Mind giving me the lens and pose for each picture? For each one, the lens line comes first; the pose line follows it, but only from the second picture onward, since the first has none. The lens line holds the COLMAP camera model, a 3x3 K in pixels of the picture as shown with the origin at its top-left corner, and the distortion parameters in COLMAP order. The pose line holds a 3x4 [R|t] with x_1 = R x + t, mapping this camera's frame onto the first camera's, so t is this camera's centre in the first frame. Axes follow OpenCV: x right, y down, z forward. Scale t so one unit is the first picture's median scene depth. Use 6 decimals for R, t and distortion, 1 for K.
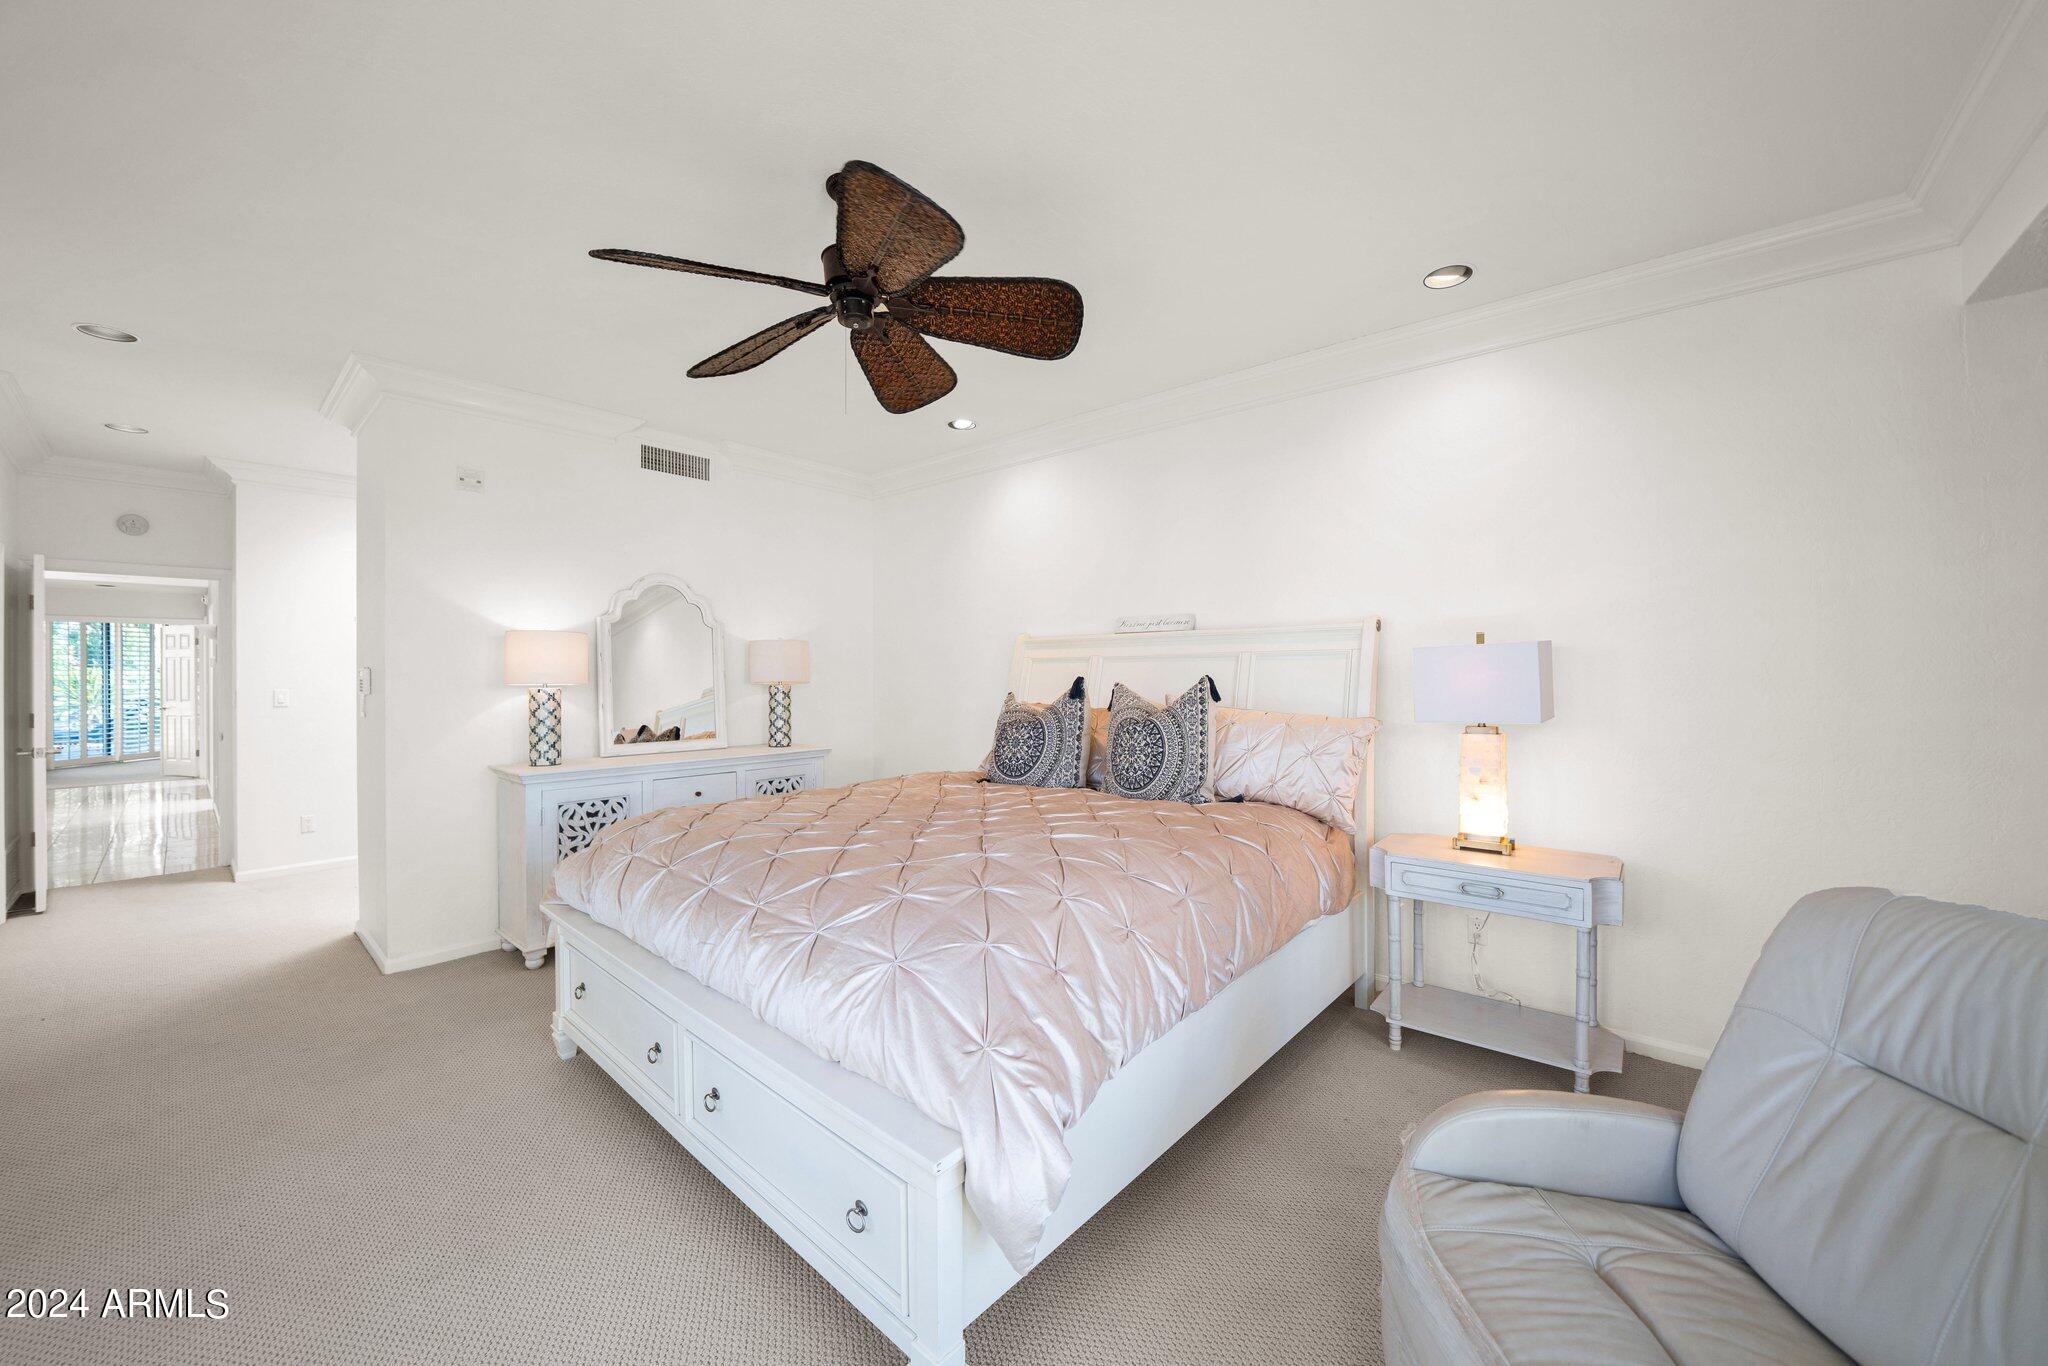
lens RADIAL K [[753.1, 0, 1012.0], [0, 753.1, 684.7], [0, 0, 1]] dist [-0.002134, -0.000200]
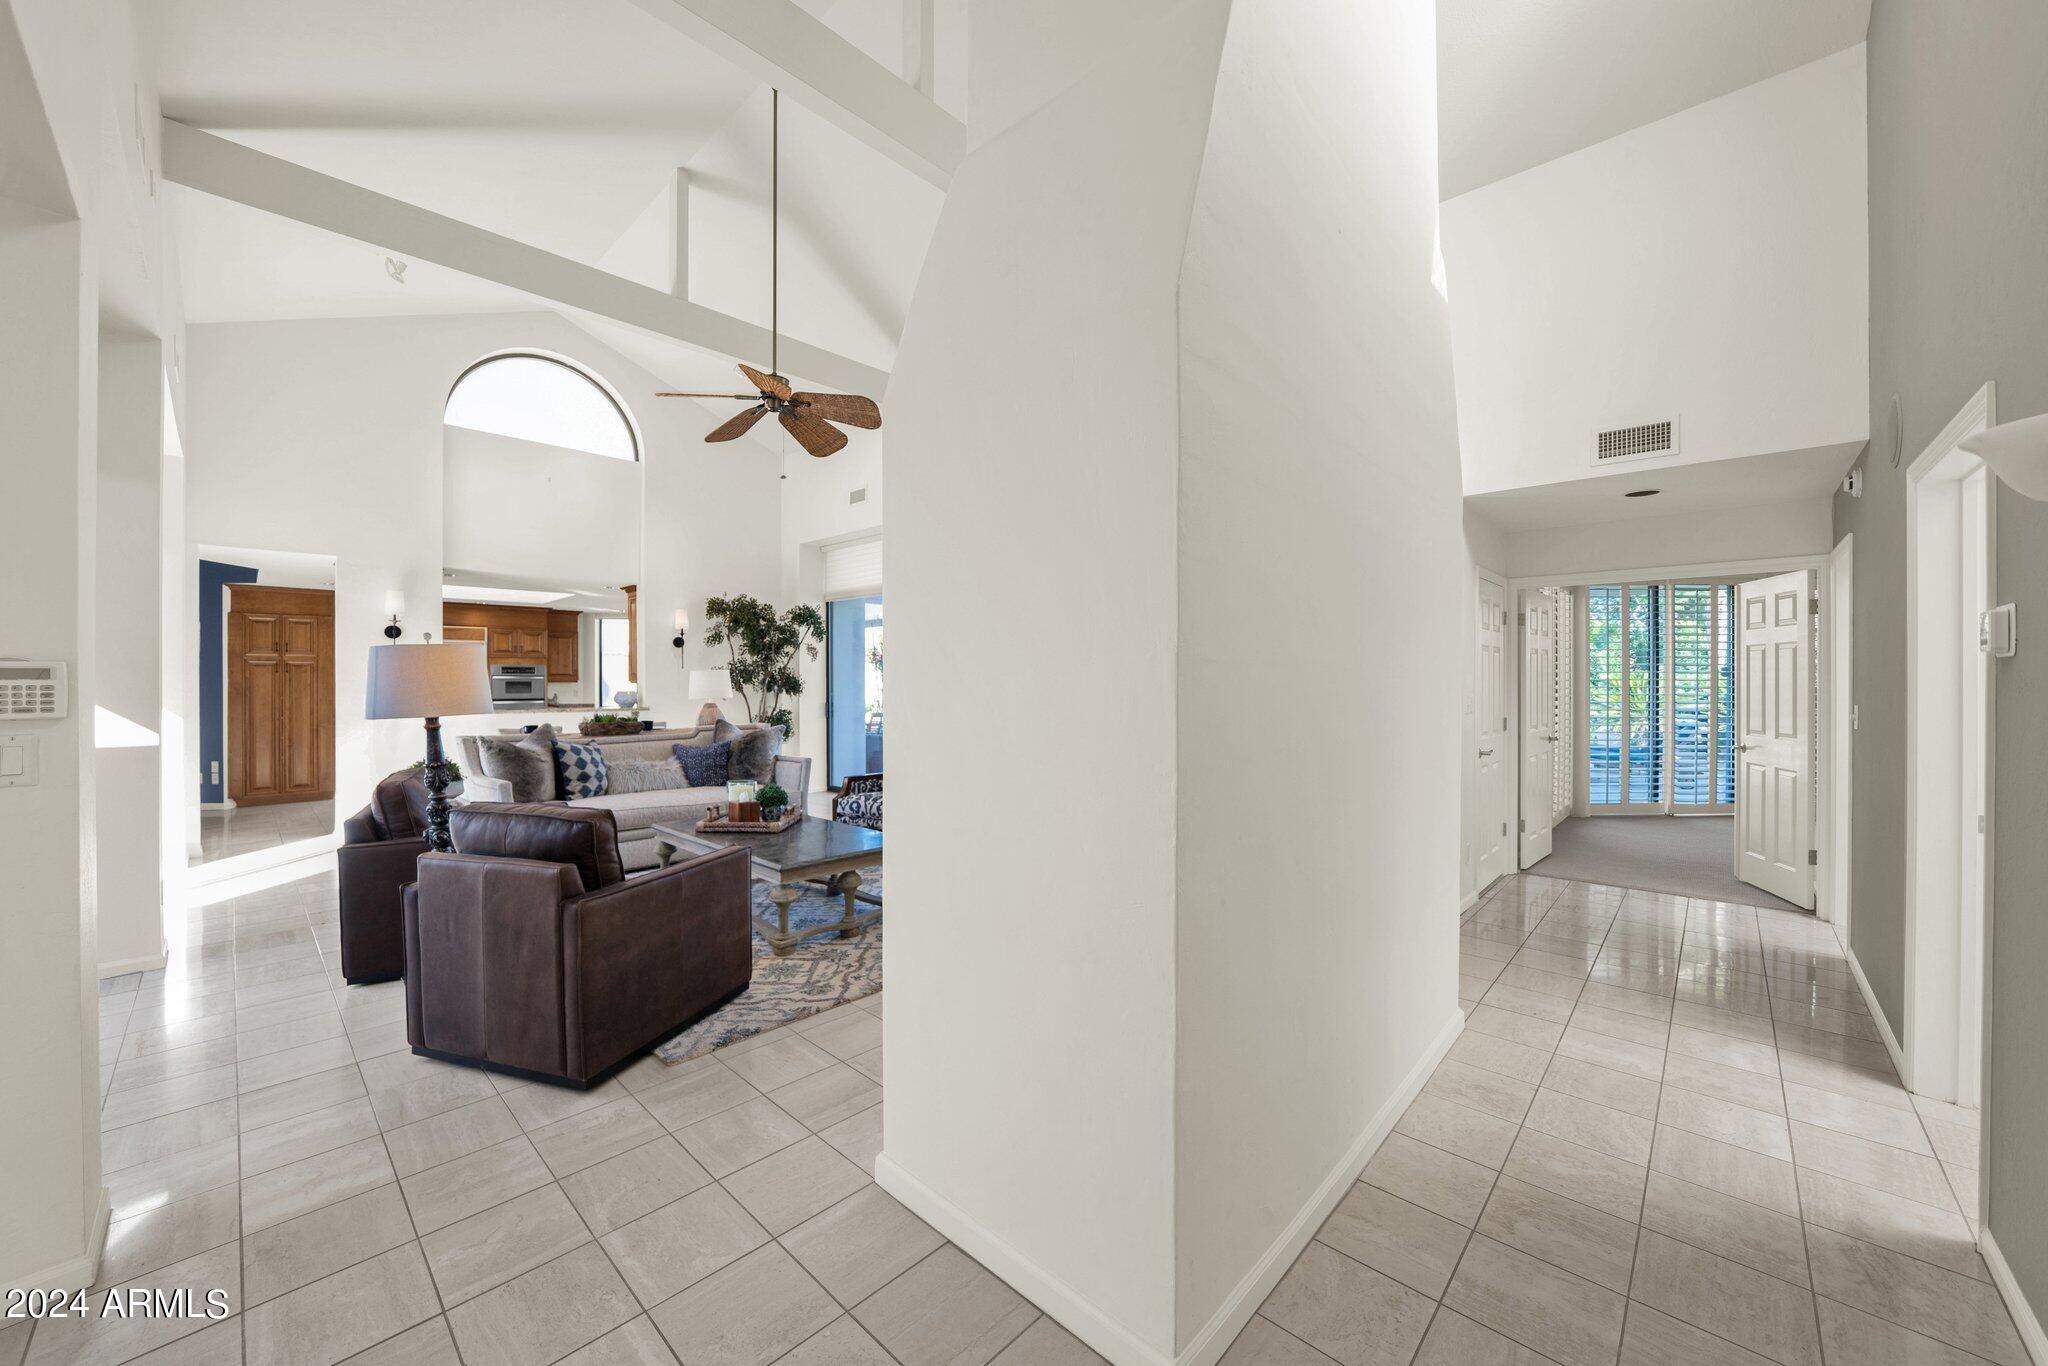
lens RADIAL K [[778.9, 0, 1011.7], [0, 778.9, 681.0], [0, 0, 1]] dist [-0.013395, 0.000256]
pose [[-0.009446, 0.000190, -0.999955, -0.615833], [-0.005426, 0.999985, 0.000241, -0.010550], [0.999941, 0.005428, -0.009444, 0.520952]]
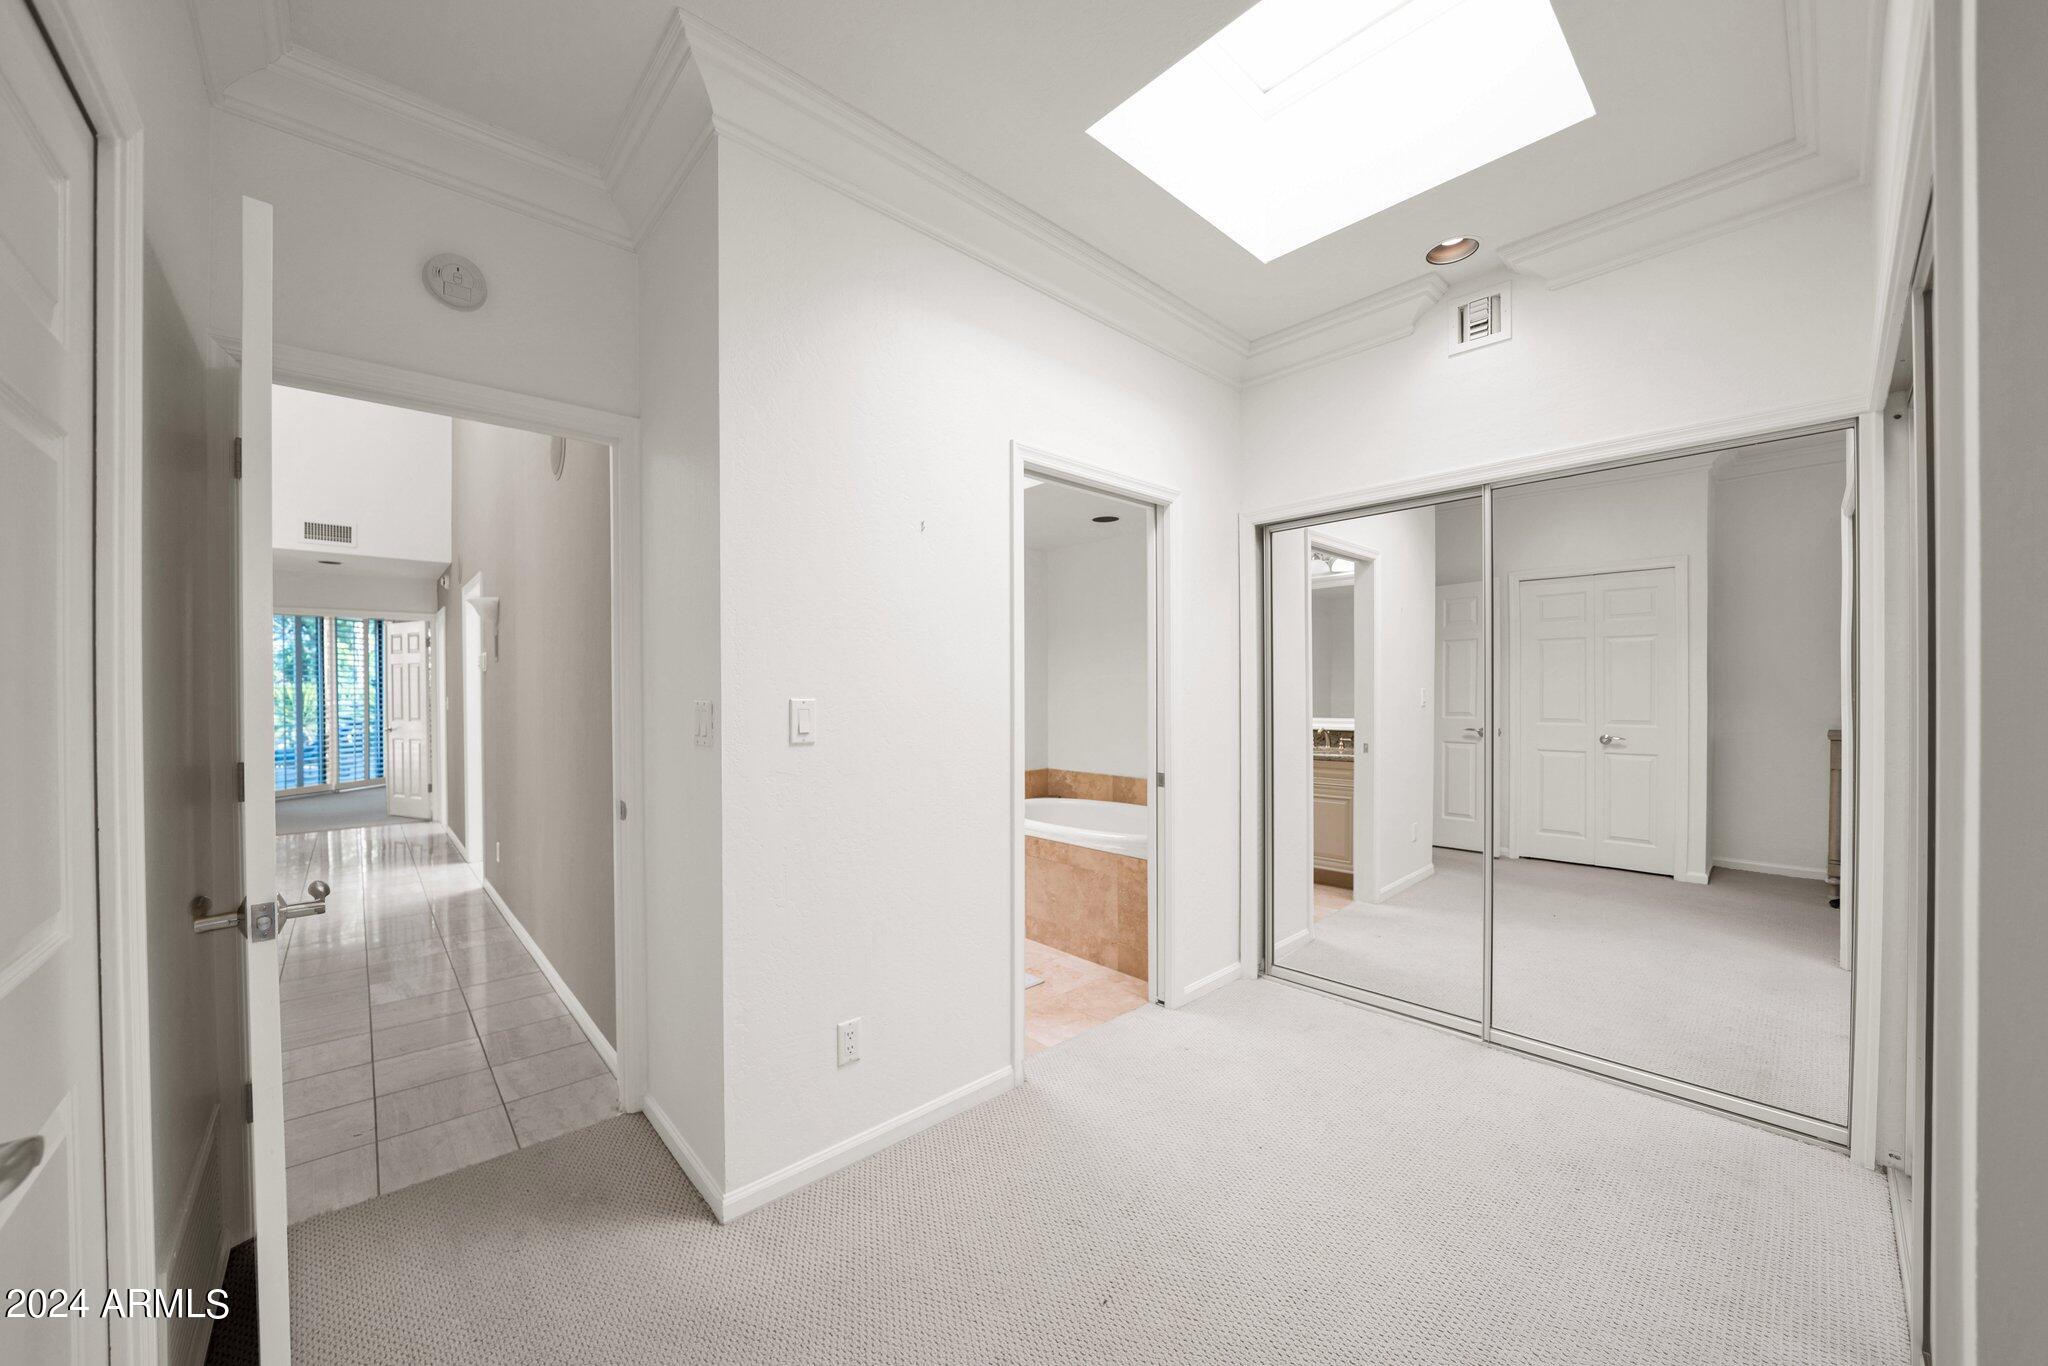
lens RADIAL K [[753.1, 0, 967.3], [0, 753.1, 690.0], [0, 0, 1]] dist [-0.002134, -0.000200]
pose [[0.987983, -0.015172, -0.153814, -0.415750], [0.014474, 0.999879, -0.005655, 0.003556], [0.153881, 0.003360, 0.988084, 0.319659]]
